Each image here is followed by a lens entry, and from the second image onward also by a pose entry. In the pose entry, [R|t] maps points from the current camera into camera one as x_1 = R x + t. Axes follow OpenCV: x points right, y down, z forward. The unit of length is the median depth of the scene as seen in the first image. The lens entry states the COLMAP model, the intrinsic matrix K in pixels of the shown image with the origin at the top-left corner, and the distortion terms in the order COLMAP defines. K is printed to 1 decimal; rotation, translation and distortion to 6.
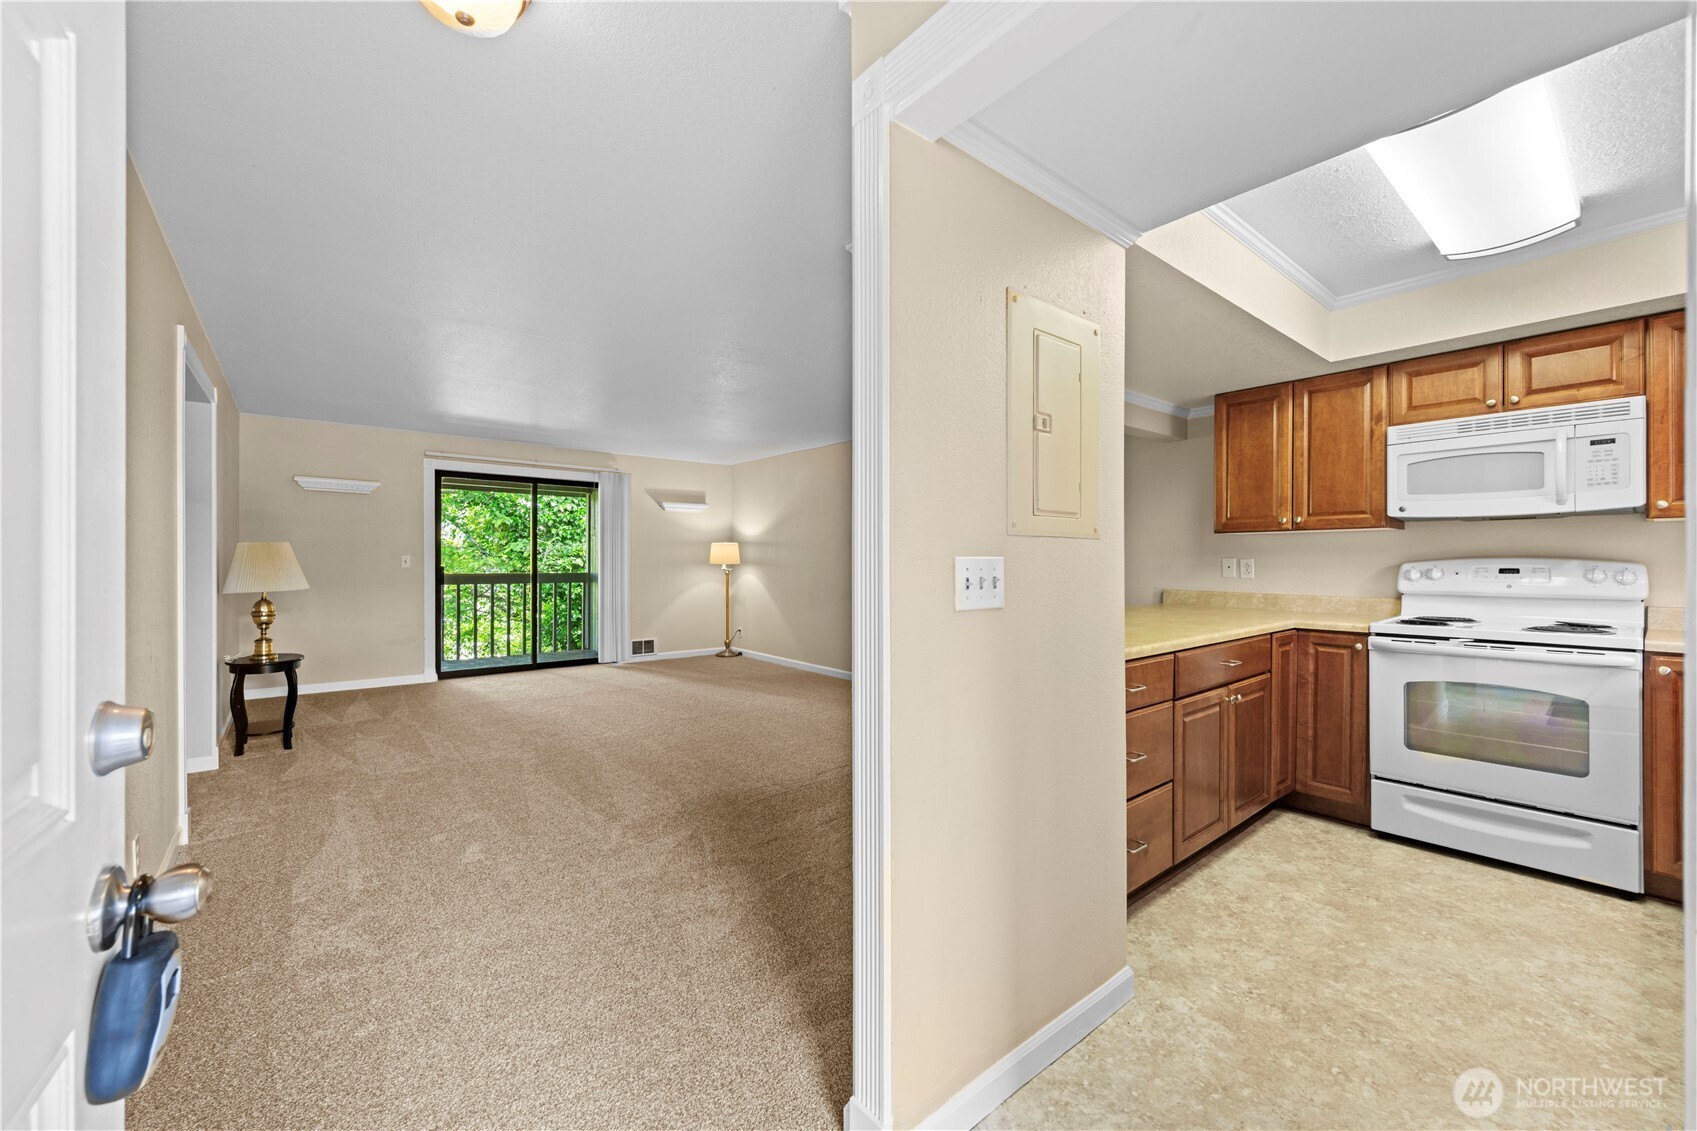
lens RADIAL K [[665.1, 0, 846.1], [0, 665.1, 563.6], [0, 0, 1]] dist [-0.000751, 0.000260]
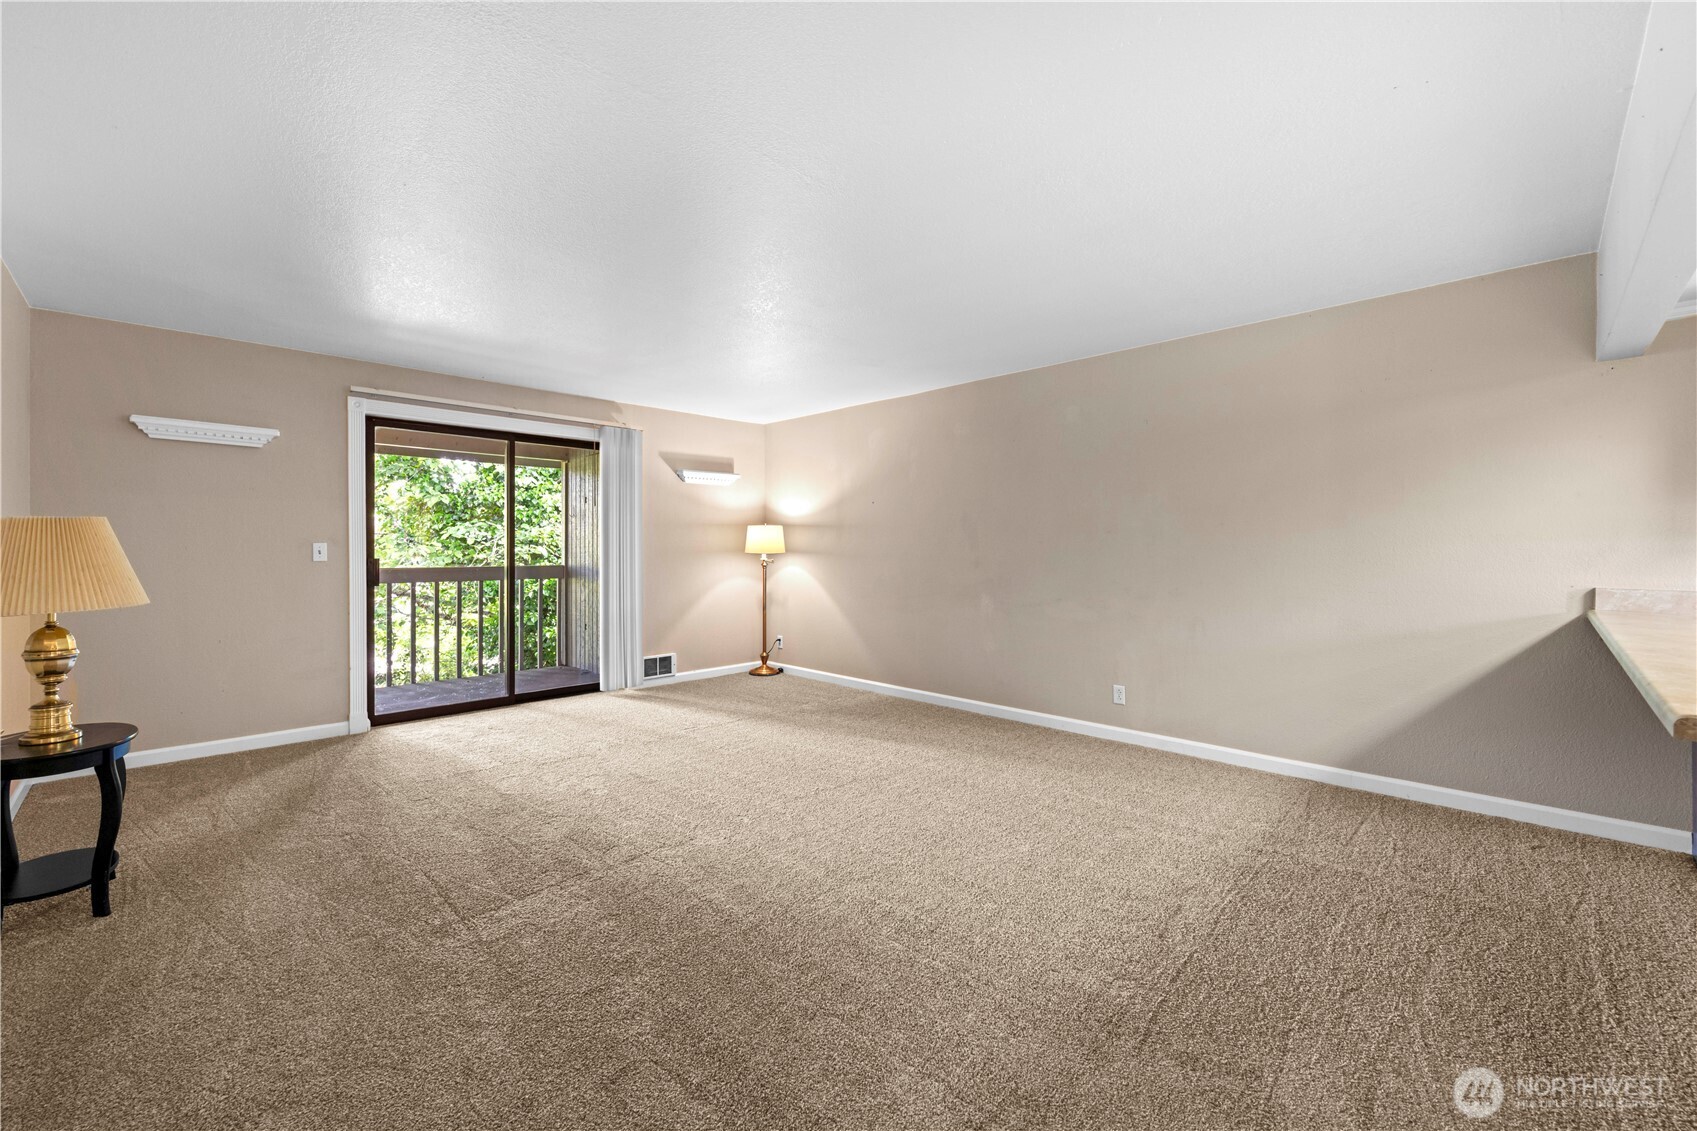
lens RADIAL K [[684.1, 0, 846.0], [0, 684.1, 548.0], [0, 0, 1]] dist [0.001162, 0.000237]
pose [[0.995361, -0.003918, 0.096128, -0.406258], [0.004401, 0.999979, -0.004821, -0.002497], [-0.096107, 0.005222, 0.995357, 0.534122]]
